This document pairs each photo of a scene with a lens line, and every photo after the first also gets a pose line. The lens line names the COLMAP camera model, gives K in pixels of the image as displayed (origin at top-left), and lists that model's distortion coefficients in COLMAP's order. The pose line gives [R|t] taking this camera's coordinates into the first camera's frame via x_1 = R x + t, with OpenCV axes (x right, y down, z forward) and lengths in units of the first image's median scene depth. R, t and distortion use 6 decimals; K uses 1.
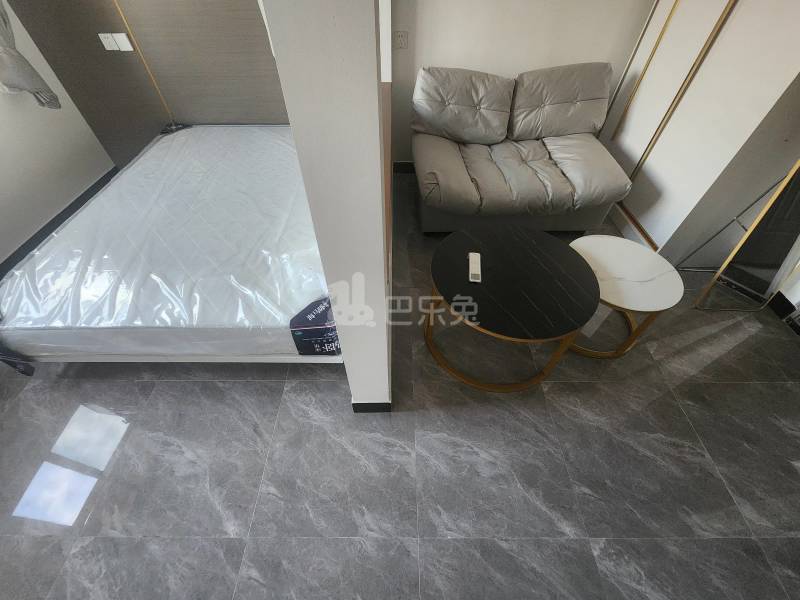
lens RADIAL K [[350.5, 0, 398.3], [0, 350.5, 291.6], [0, 0, 1]] dist [0.001715, 0.000074]
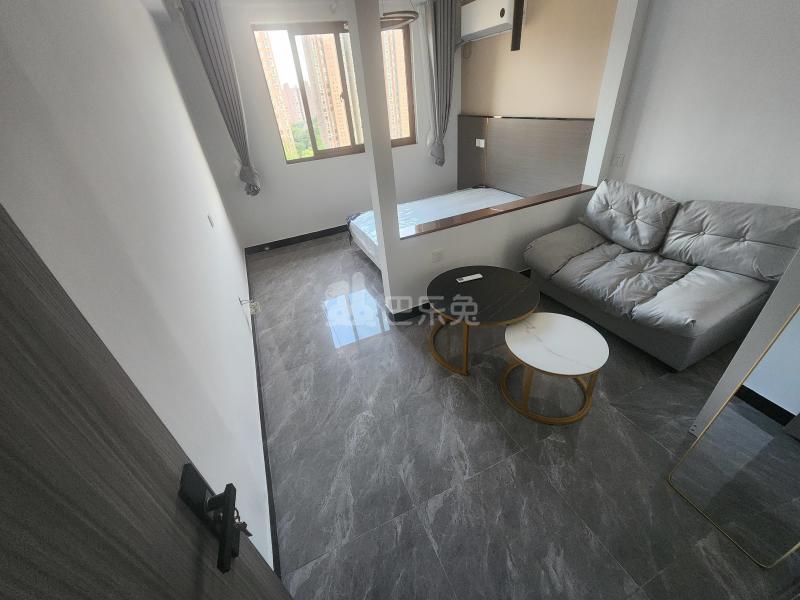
lens RADIAL K [[328.8, 0, 397.1], [0, 328.8, 301.5], [0, 0, 1]] dist [-0.000537, -0.001122]
pose [[0.394807, 0.459669, -0.795508, 0.921619], [-0.603929, 0.782345, 0.152336, -0.014493], [0.692386, 0.420287, 0.586482, -0.034859]]
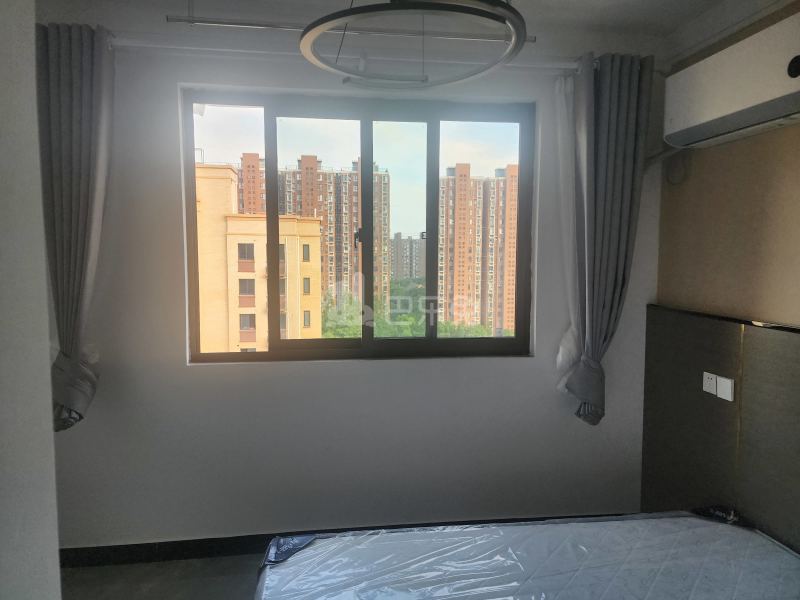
lens RADIAL K [[530.2, 0, 393.6], [0, 530.2, 300.0], [0, 0, 1]] dist [0.023512, -0.010115]
pose [[0.119628, 0.078258, -0.989730, 0.135468], [-0.728433, 0.684275, -0.033939, -0.345195], [0.674592, 0.725012, 0.138865, 0.326564]]
